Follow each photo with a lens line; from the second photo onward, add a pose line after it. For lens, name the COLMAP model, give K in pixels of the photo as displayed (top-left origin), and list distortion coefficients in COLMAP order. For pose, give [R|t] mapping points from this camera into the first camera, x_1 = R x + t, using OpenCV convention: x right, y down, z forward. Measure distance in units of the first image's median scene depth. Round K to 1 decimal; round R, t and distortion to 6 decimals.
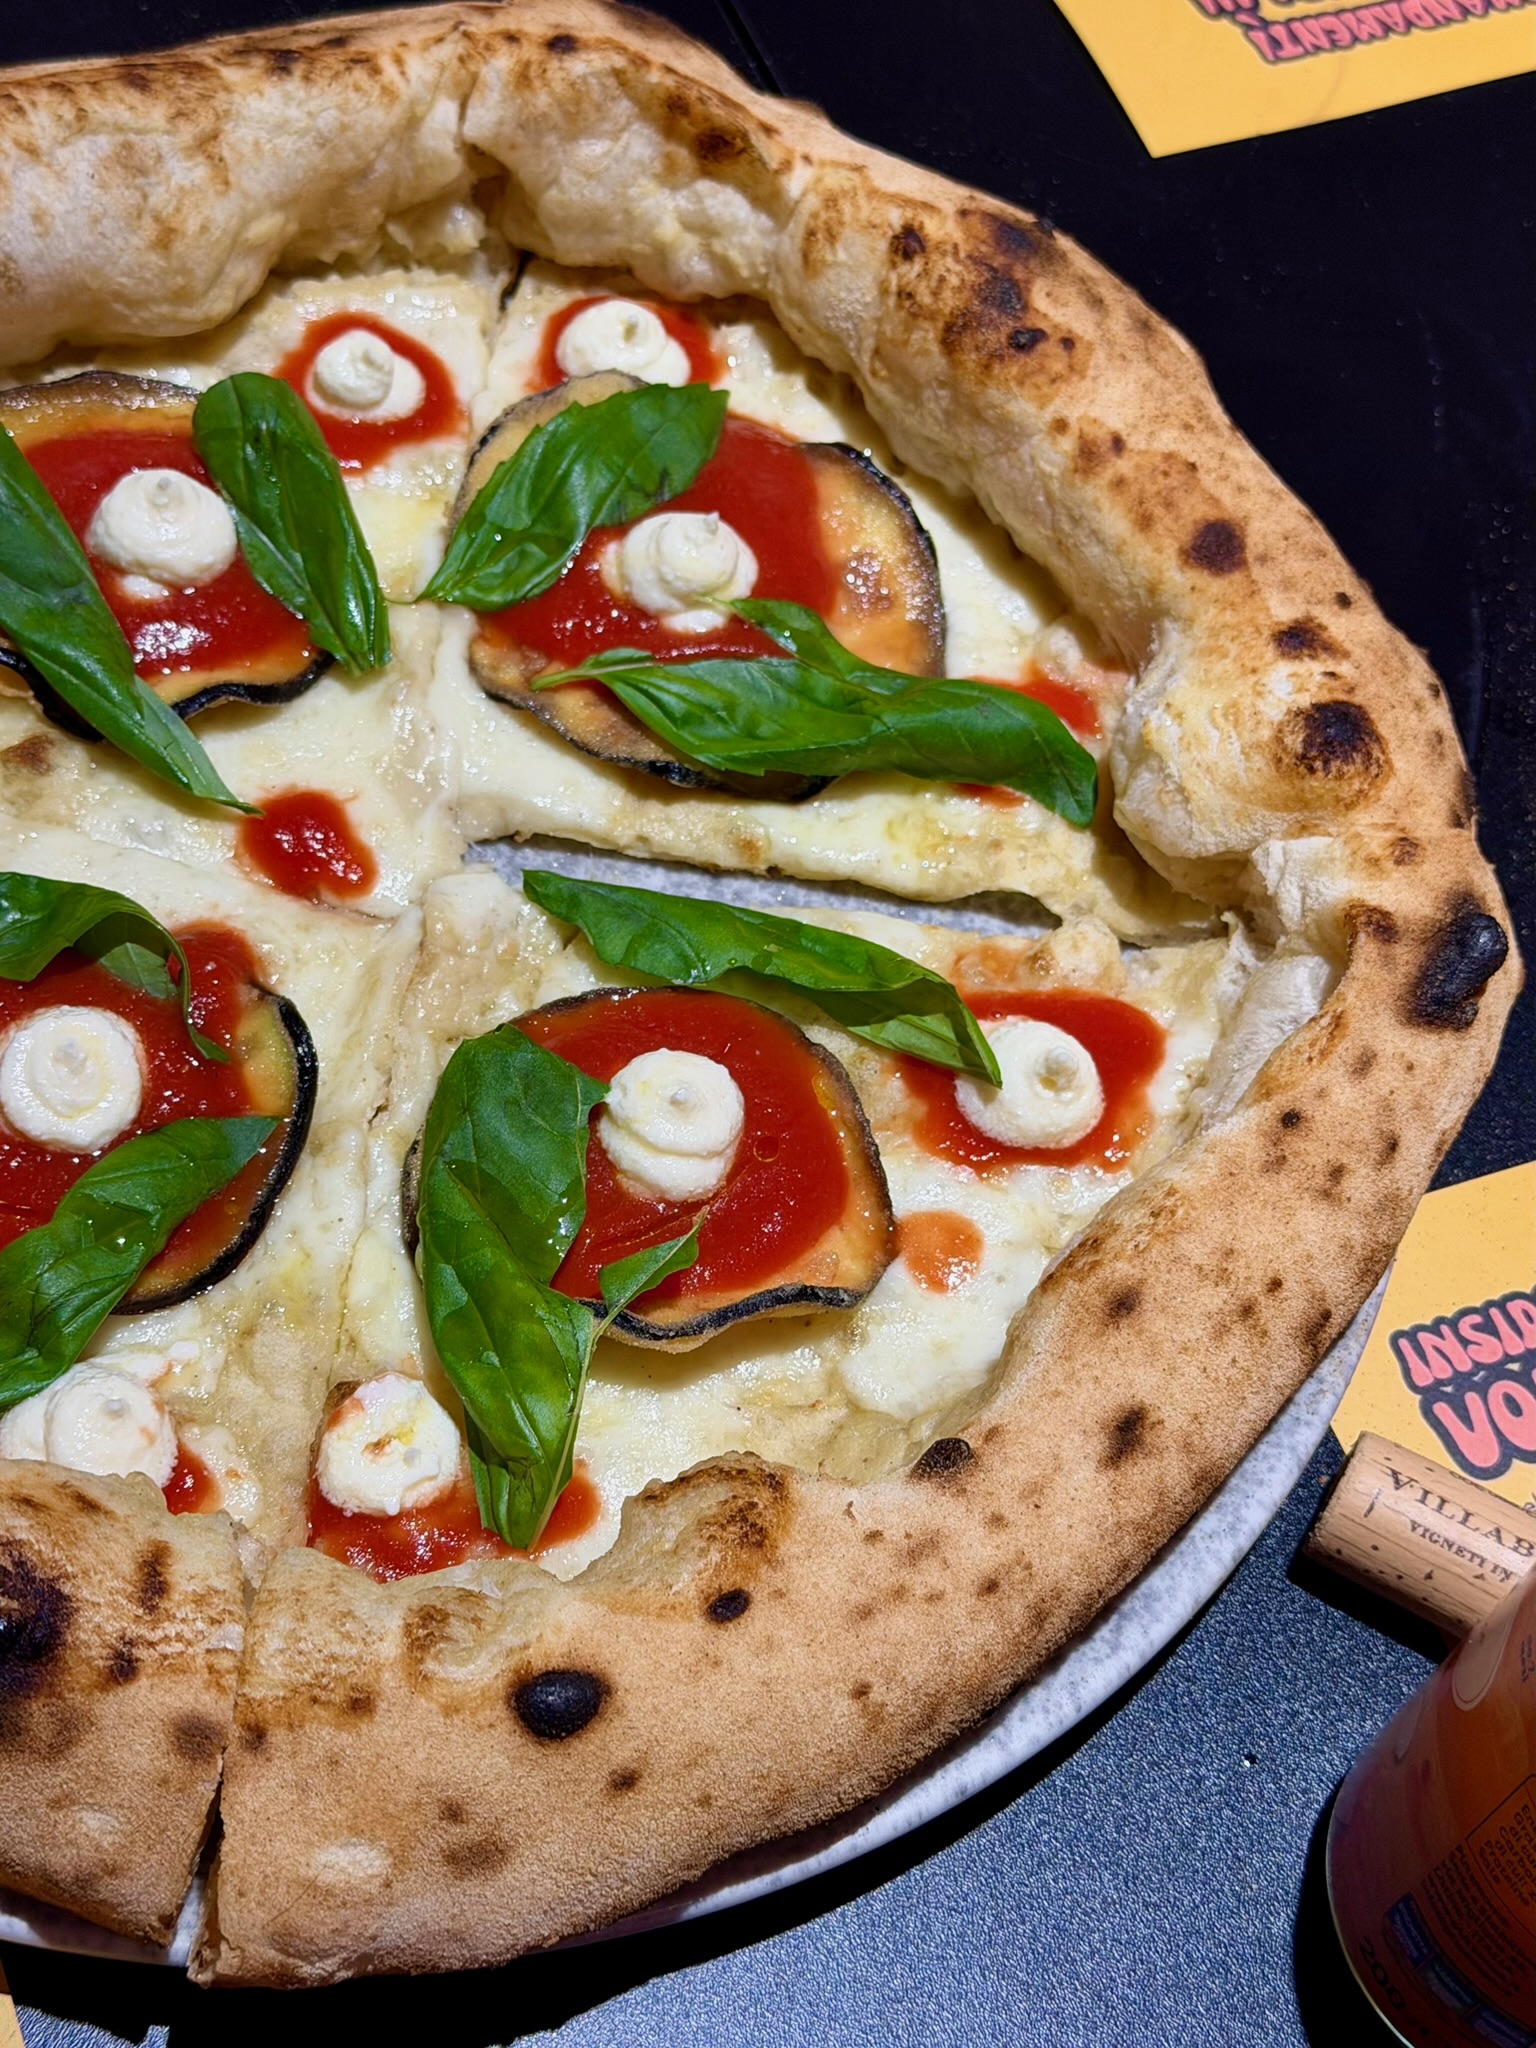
lens RADIAL K [[3661.2, 0, 768.0], [0, 3661.2, 1024.0], [0, 0, 1]] dist [0.247017, -0.842962]
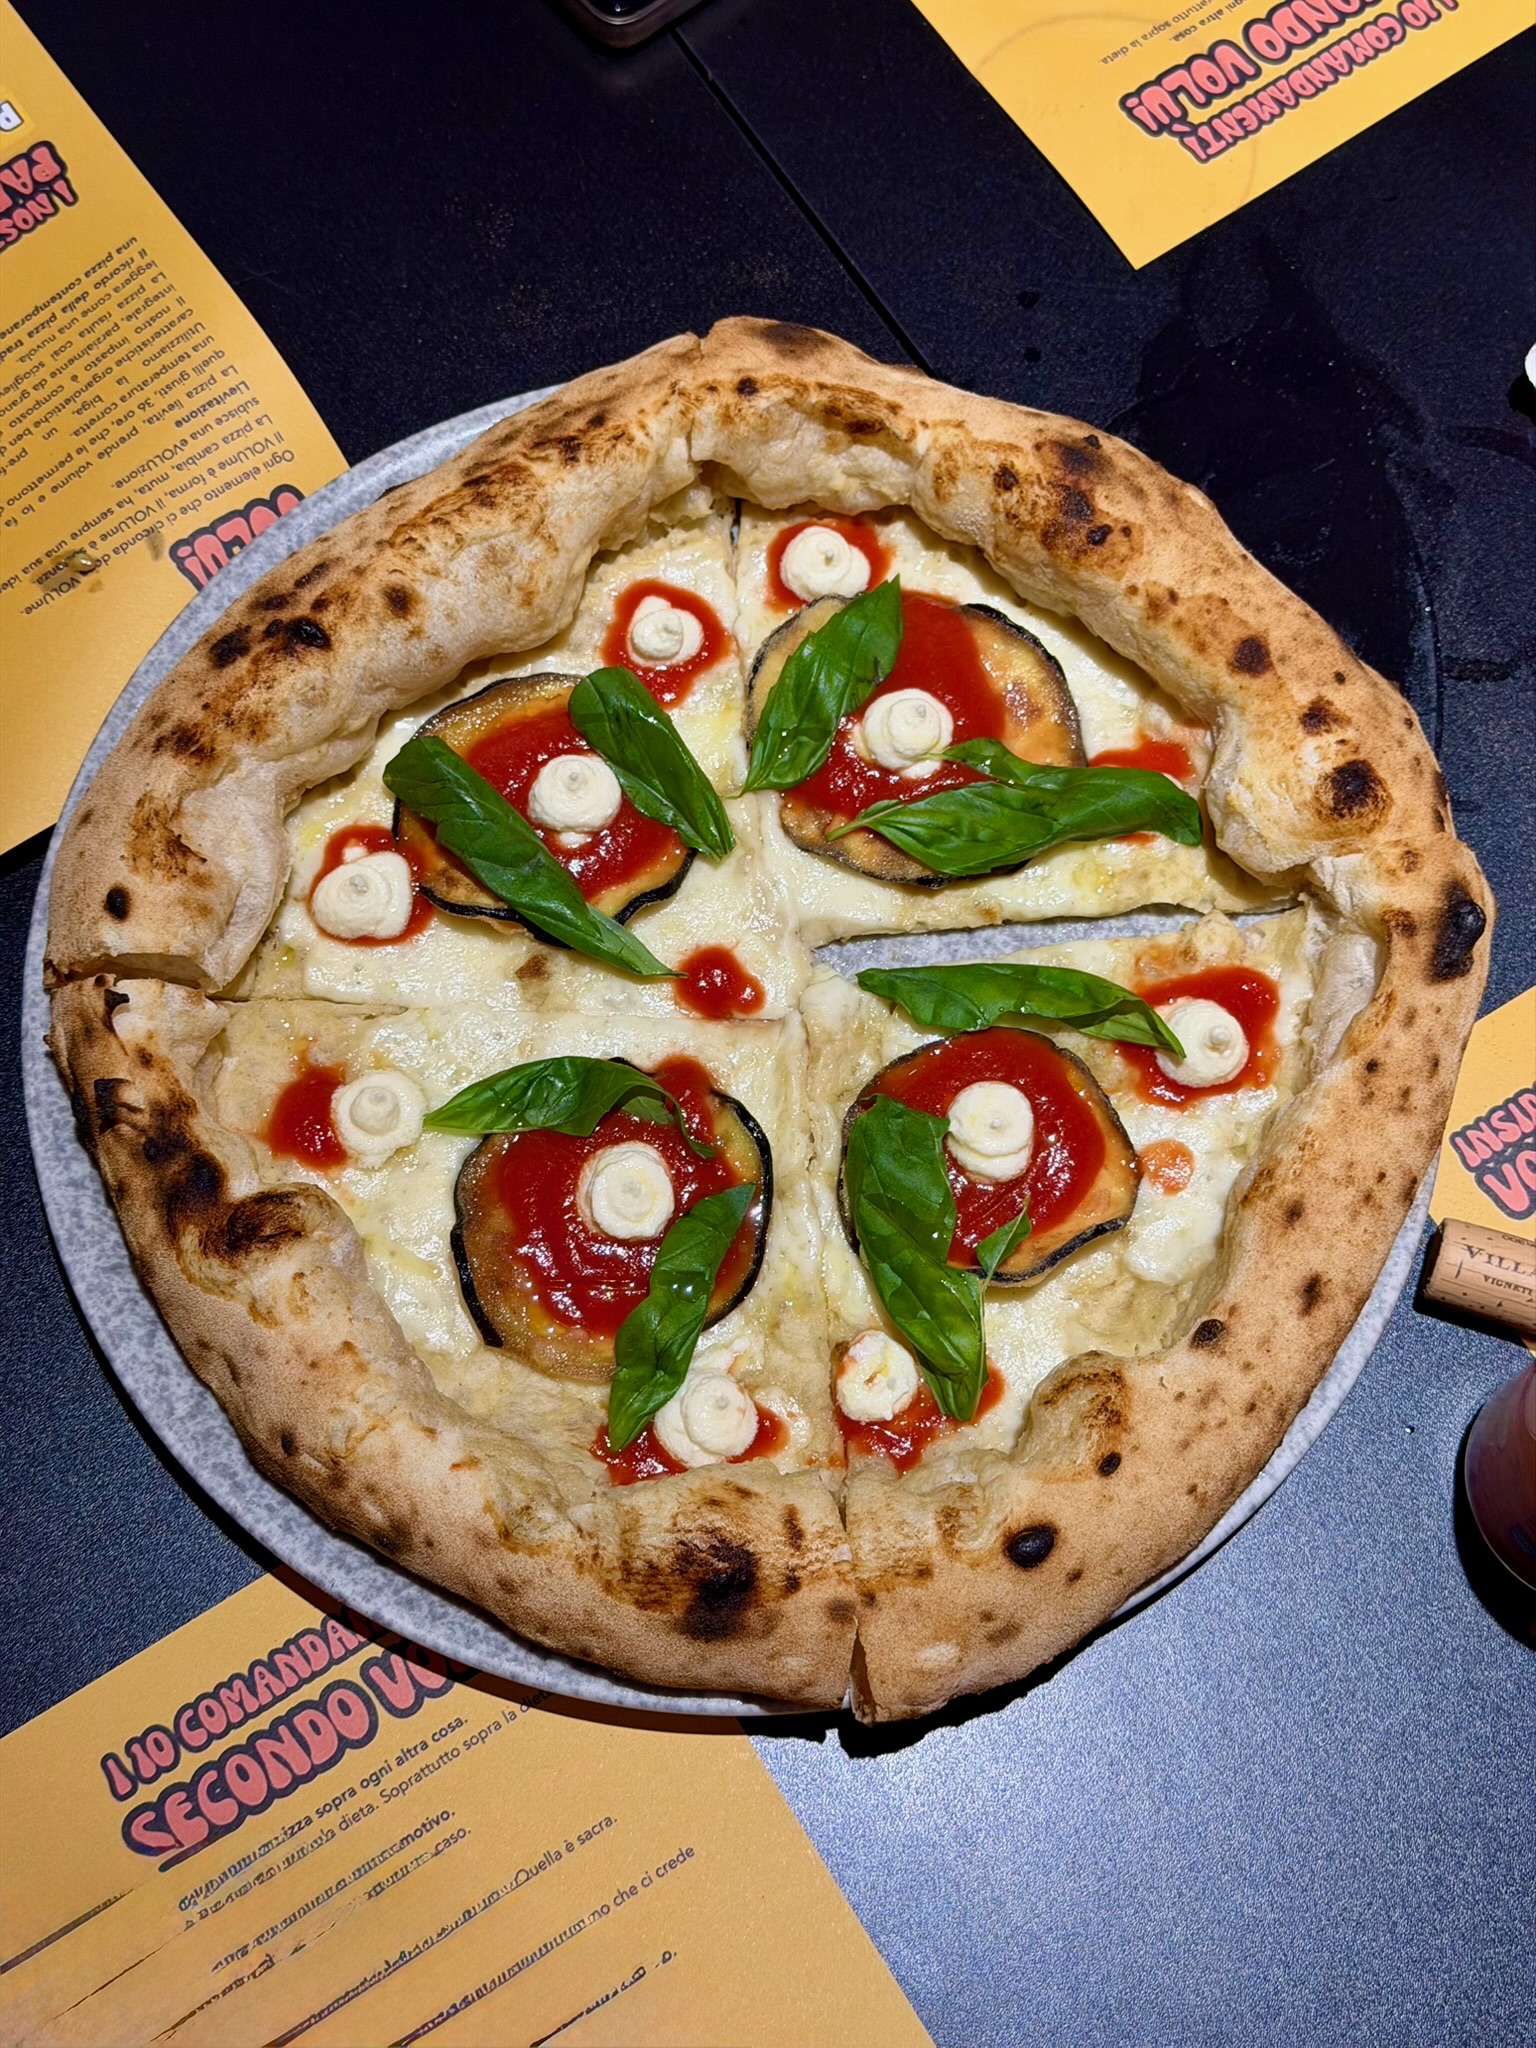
lens RADIAL K [[3661.2, 0, 768.0], [0, 3661.2, 1024.0], [0, 0, 1]] dist [0.247017, -0.842962]
pose [[0.977109, -0.210243, -0.032485, -0.057449], [0.211127, 0.939585, 0.269453, -0.454376], [-0.026128, -0.270143, 0.962466, -0.515689]]
